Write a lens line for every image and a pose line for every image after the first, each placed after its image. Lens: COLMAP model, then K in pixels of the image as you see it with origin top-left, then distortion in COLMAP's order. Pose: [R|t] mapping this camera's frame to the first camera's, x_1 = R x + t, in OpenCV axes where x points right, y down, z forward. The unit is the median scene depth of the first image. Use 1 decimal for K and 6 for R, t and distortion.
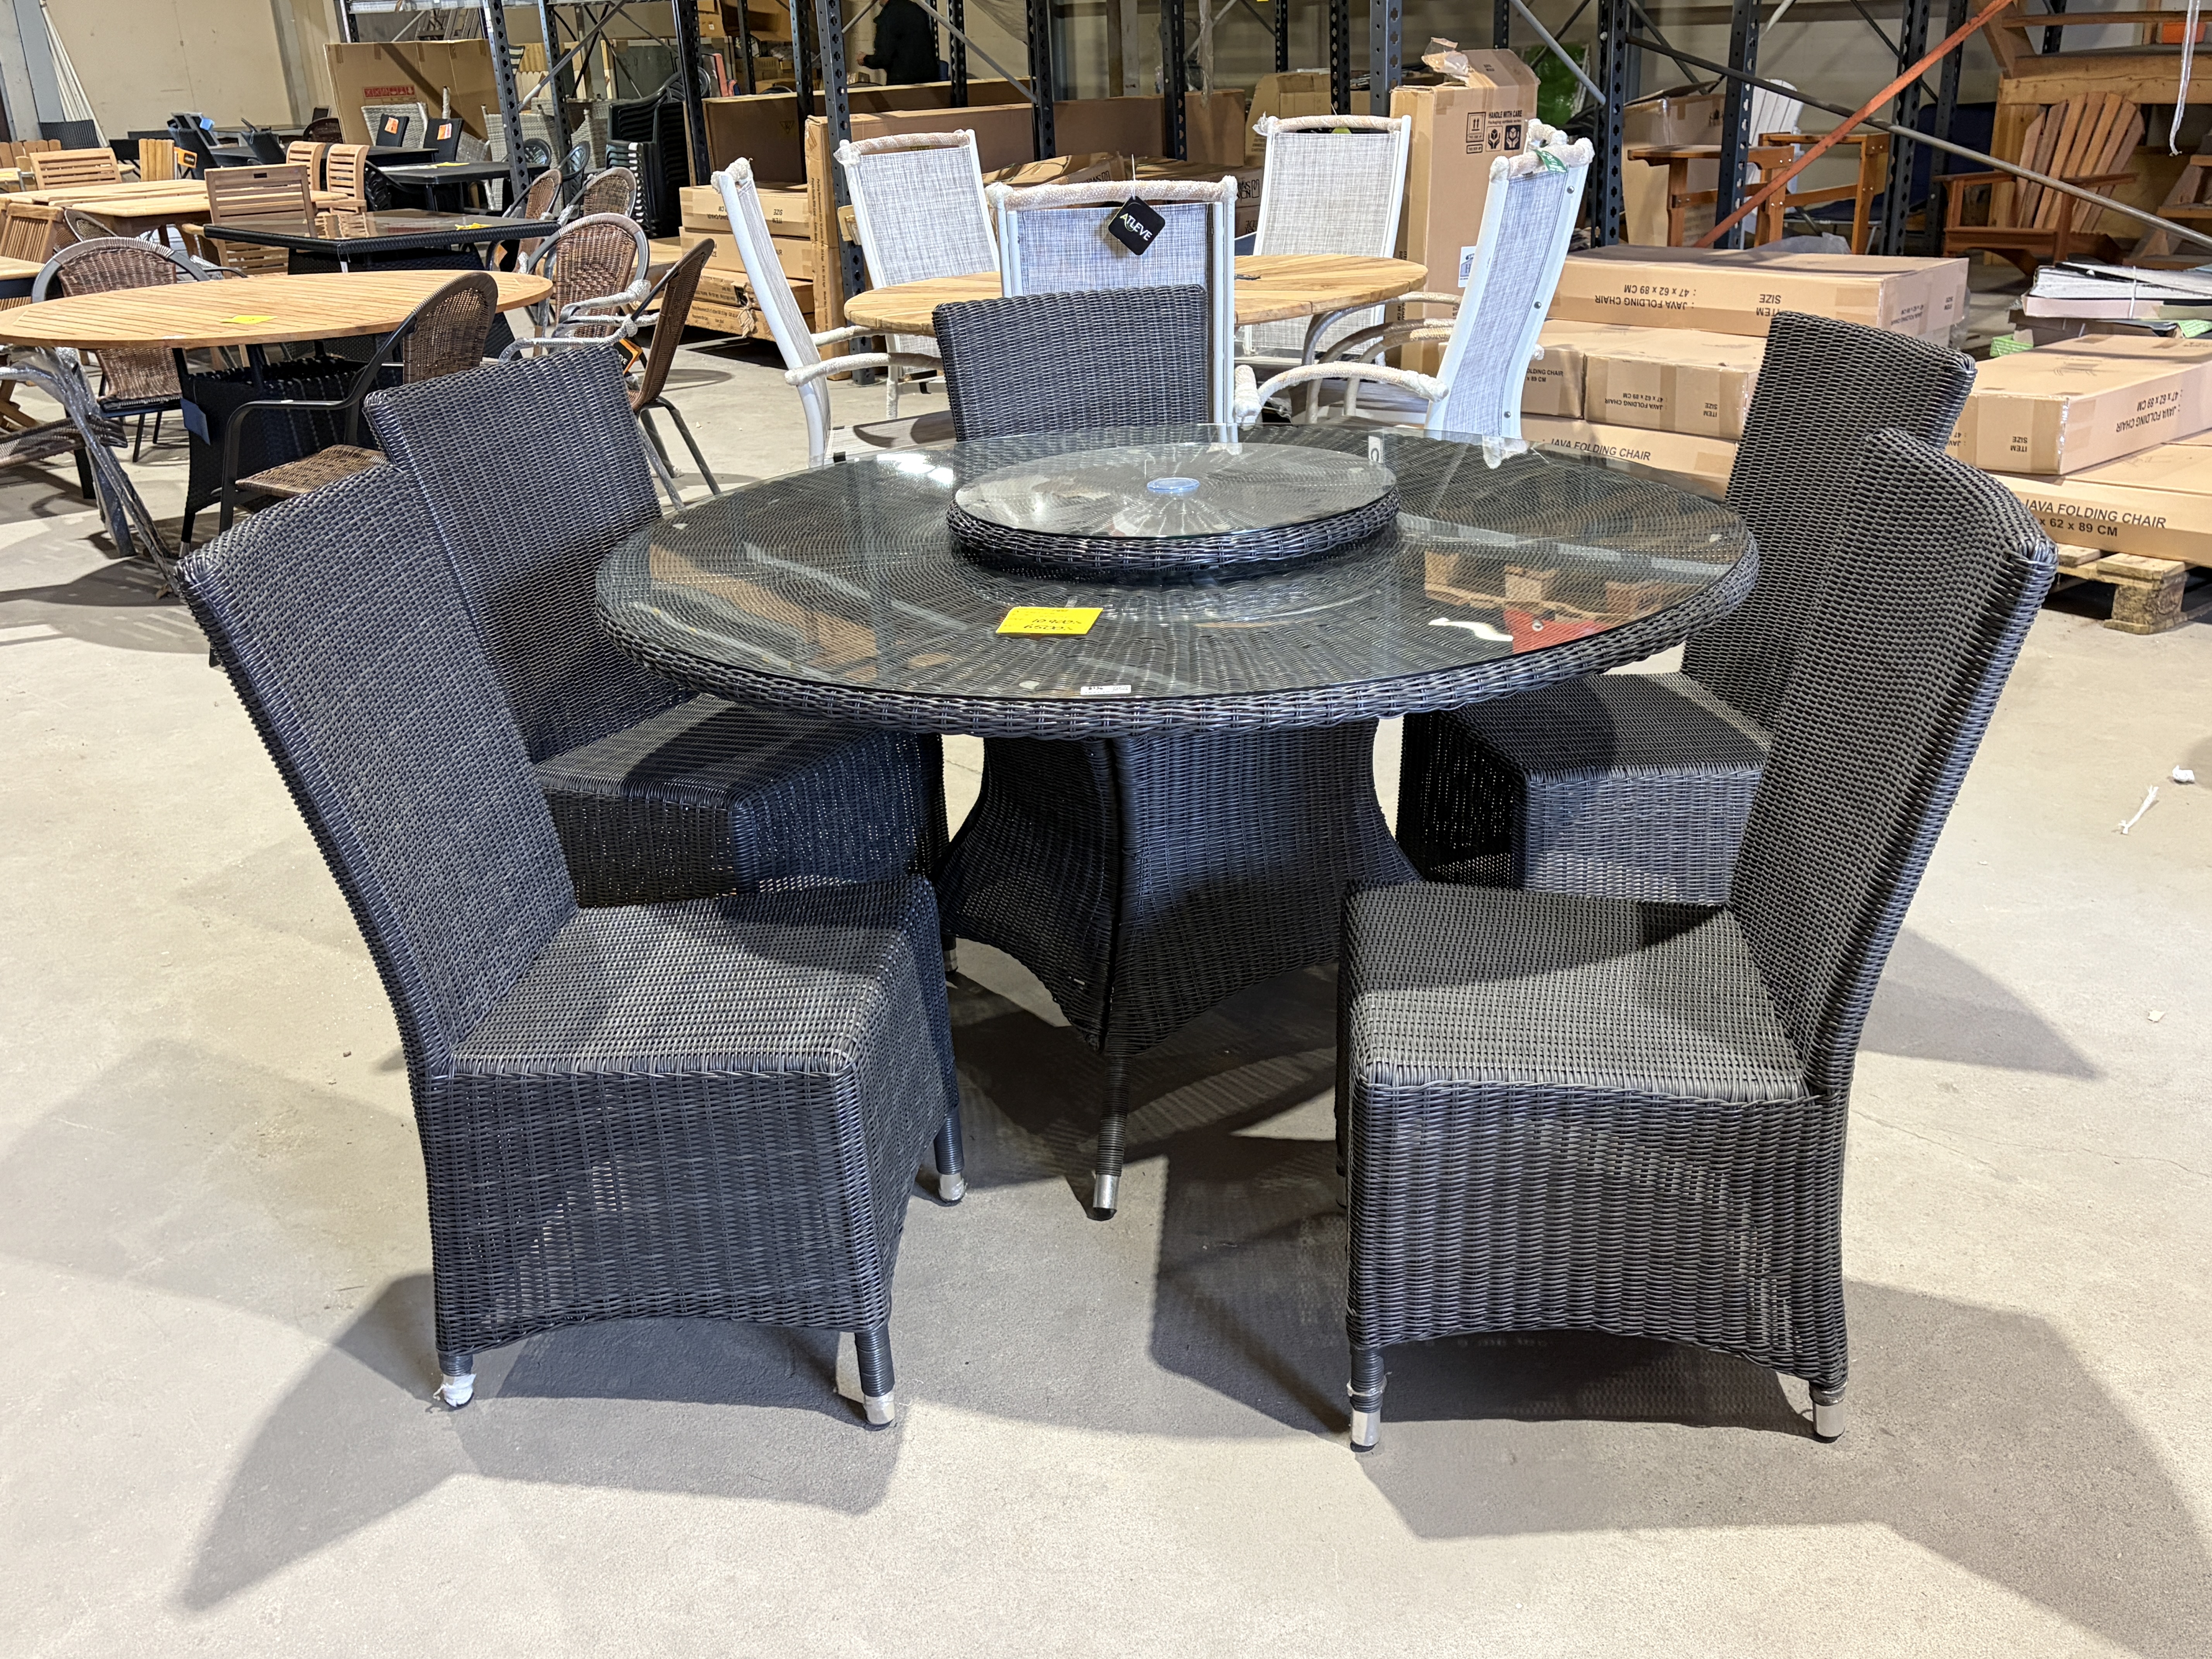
lens RADIAL K [[2047.6, 0, 1116.3], [0, 2047.6, 820.1], [0, 0, 1]] dist [0.080922, -0.206426]
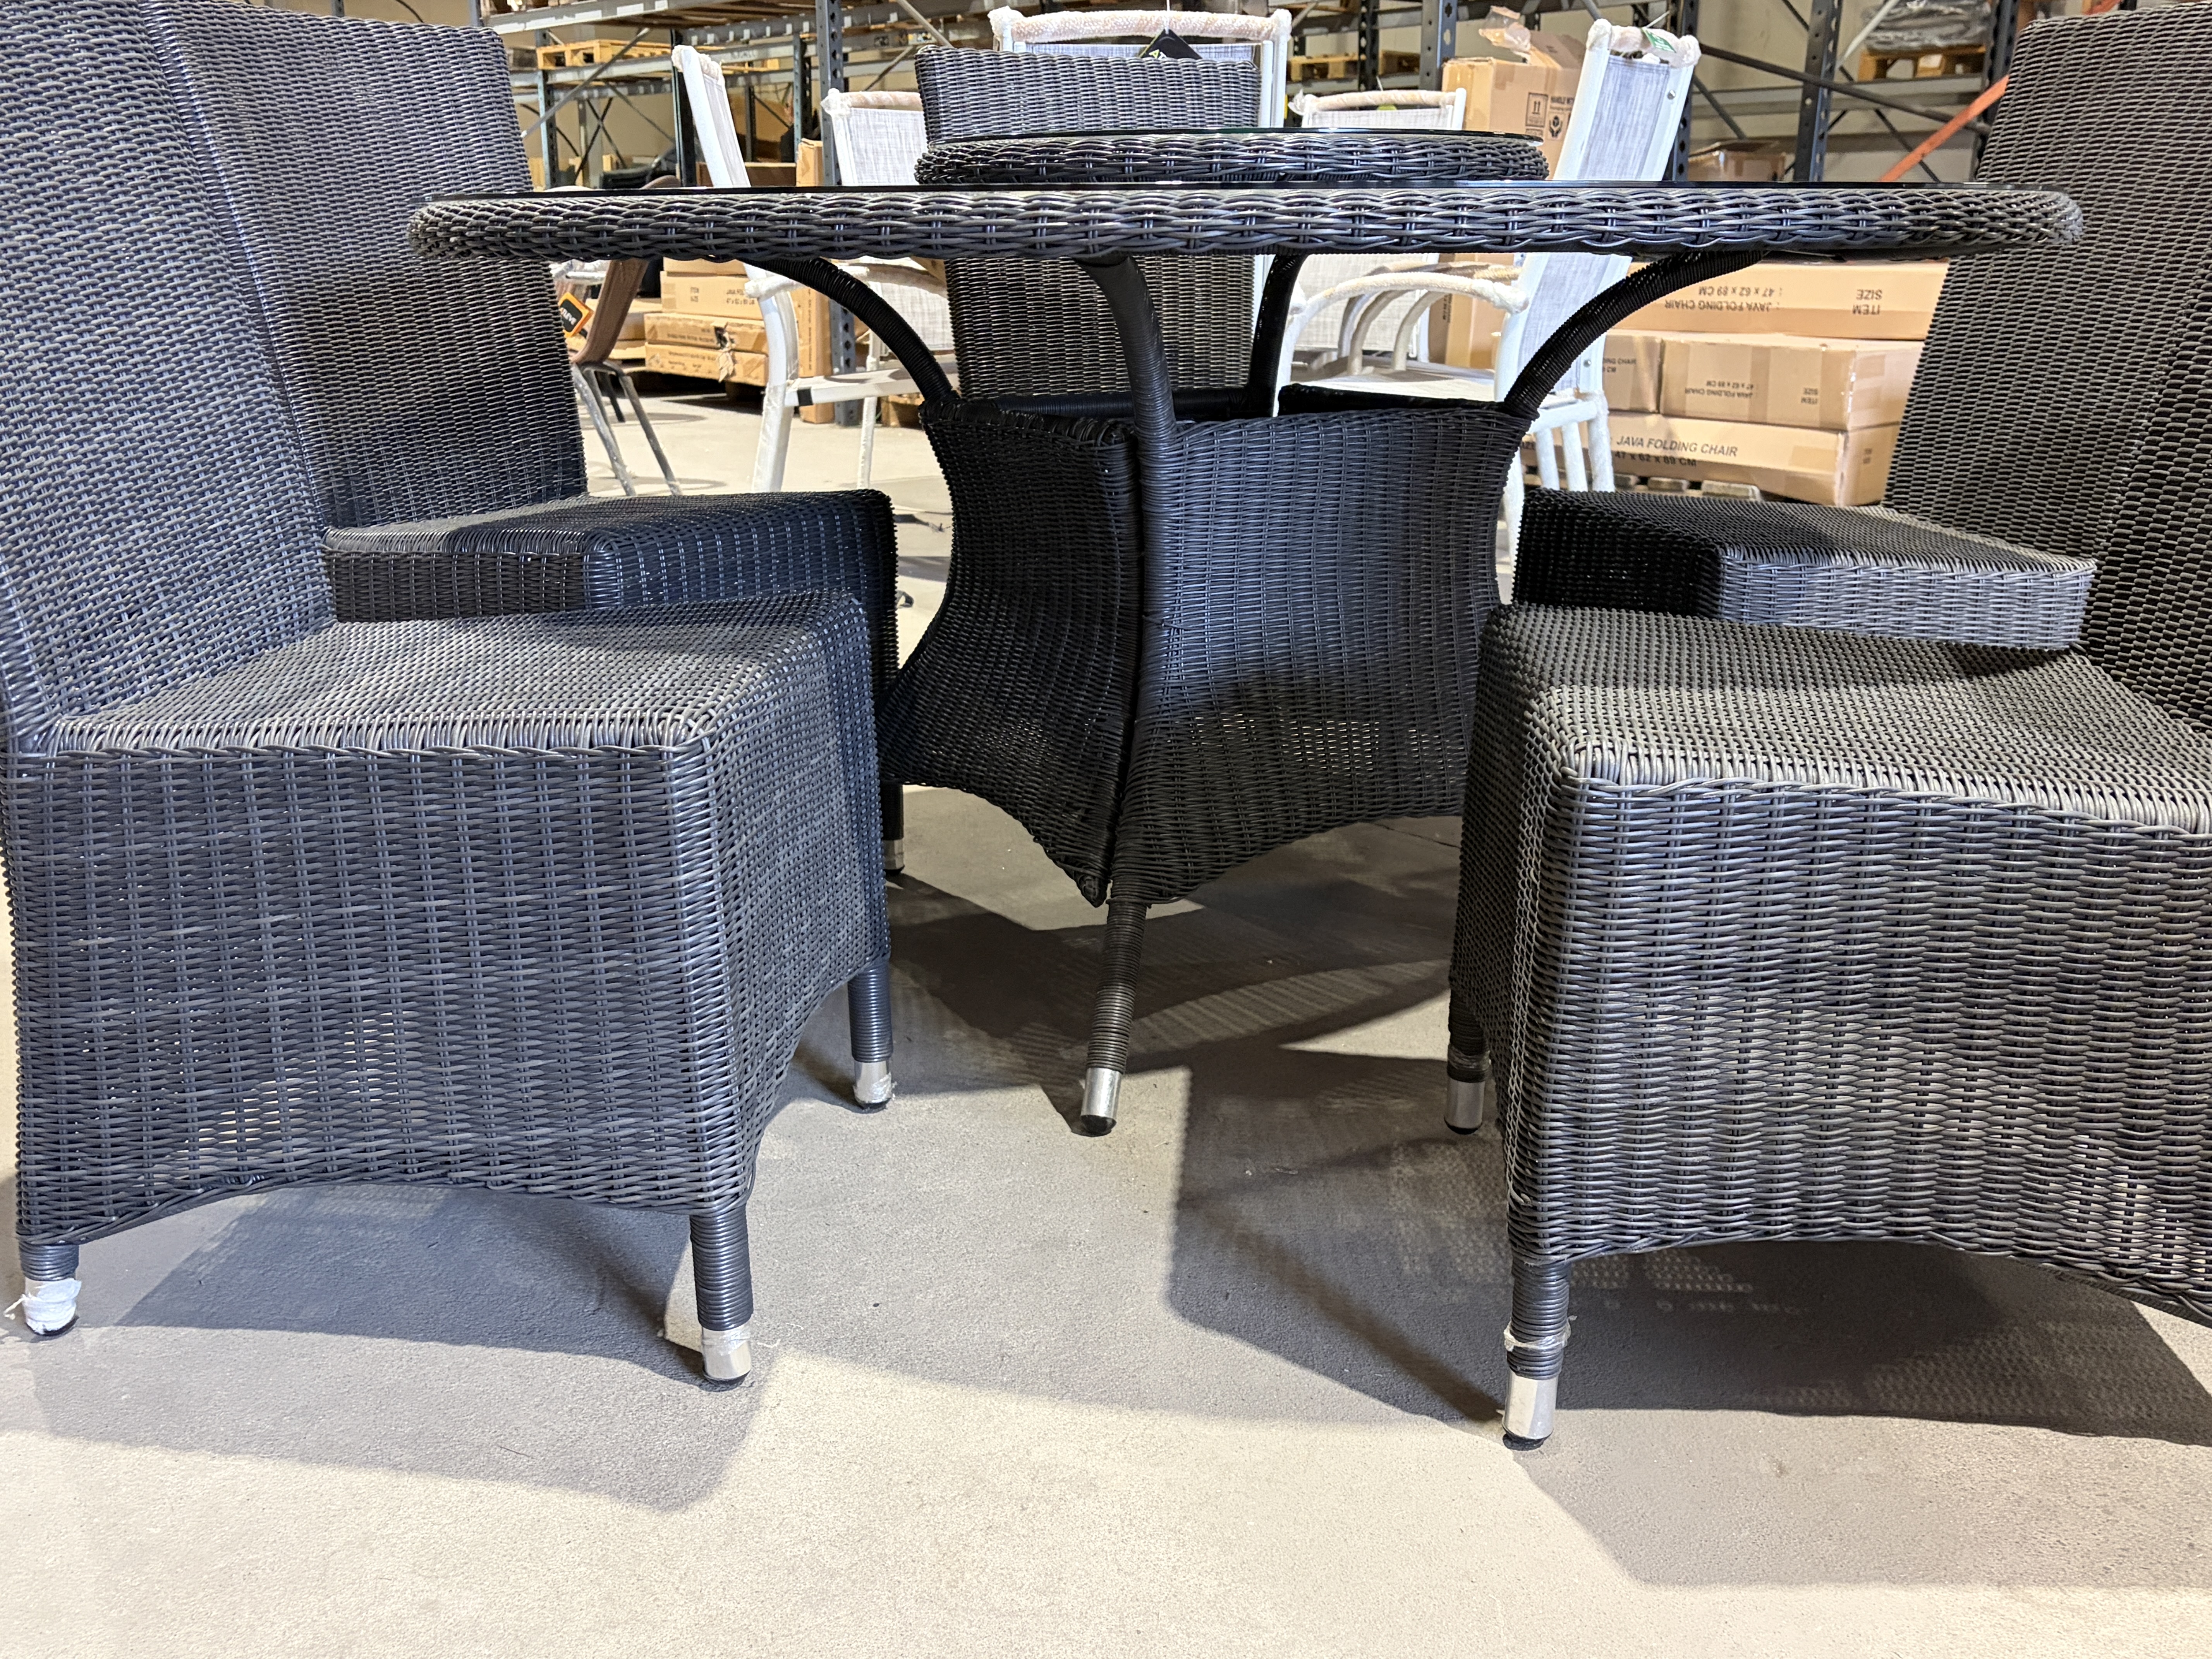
lens RADIAL K [[2050.0, 0, 1100.9], [0, 2050.0, 827.8], [0, 0, 1]] dist [0.022372, 0.009872]
pose [[0.999090, 0.042584, 0.002430, -0.011267], [-0.042187, 0.994960, -0.090963, 0.167018], [-0.006291, 0.090778, 0.995851, 0.348752]]
